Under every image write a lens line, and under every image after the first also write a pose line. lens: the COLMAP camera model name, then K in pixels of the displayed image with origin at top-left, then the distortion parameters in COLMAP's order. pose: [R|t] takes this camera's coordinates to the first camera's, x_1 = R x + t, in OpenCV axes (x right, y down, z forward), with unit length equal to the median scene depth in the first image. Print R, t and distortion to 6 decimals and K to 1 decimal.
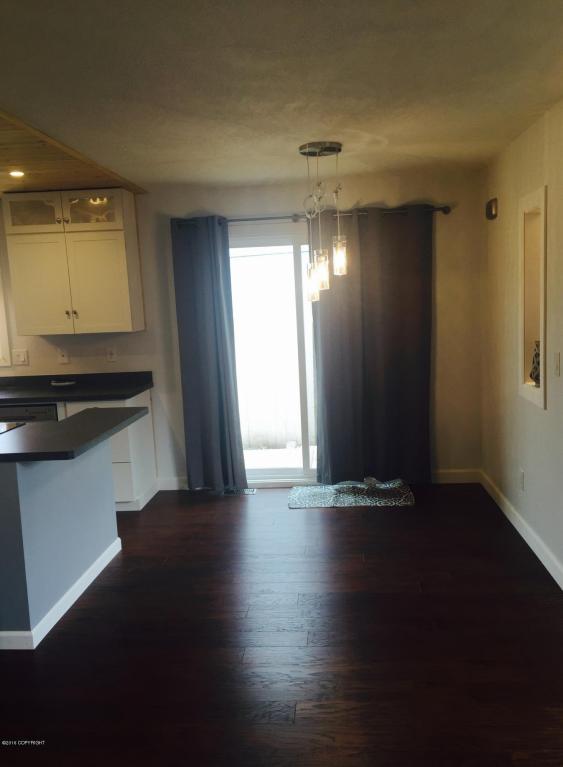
lens RADIAL K [[670.5, 0, 281.5], [0, 670.5, 383.5], [0, 0, 1]] dist [0.168014, -0.238994]
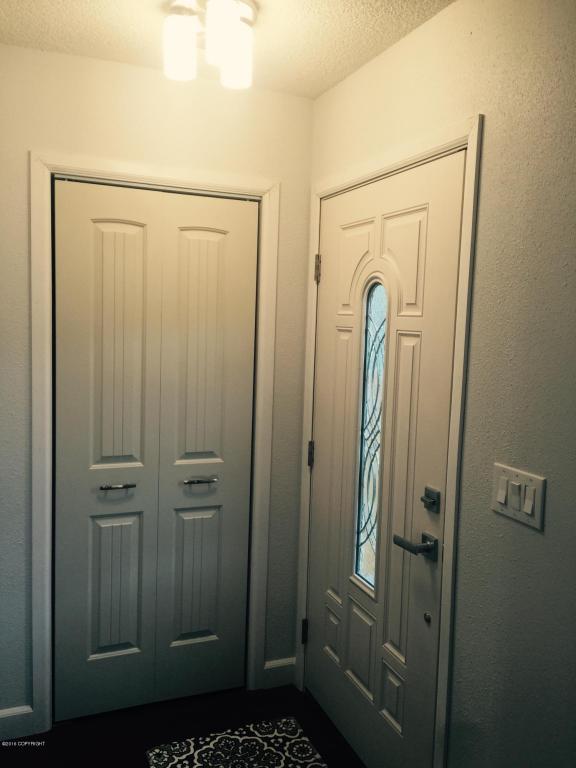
lens RADIAL K [[666.4, 0, 288.0], [0, 666.4, 384.0], [0, 0, 1]] dist [0.038909, -0.005809]
pose [[0.453147, 0.145518, -0.879478, -0.194391], [-0.170517, 0.982519, 0.074709, -0.101279], [0.874975, 0.116111, 0.470039, 0.838667]]
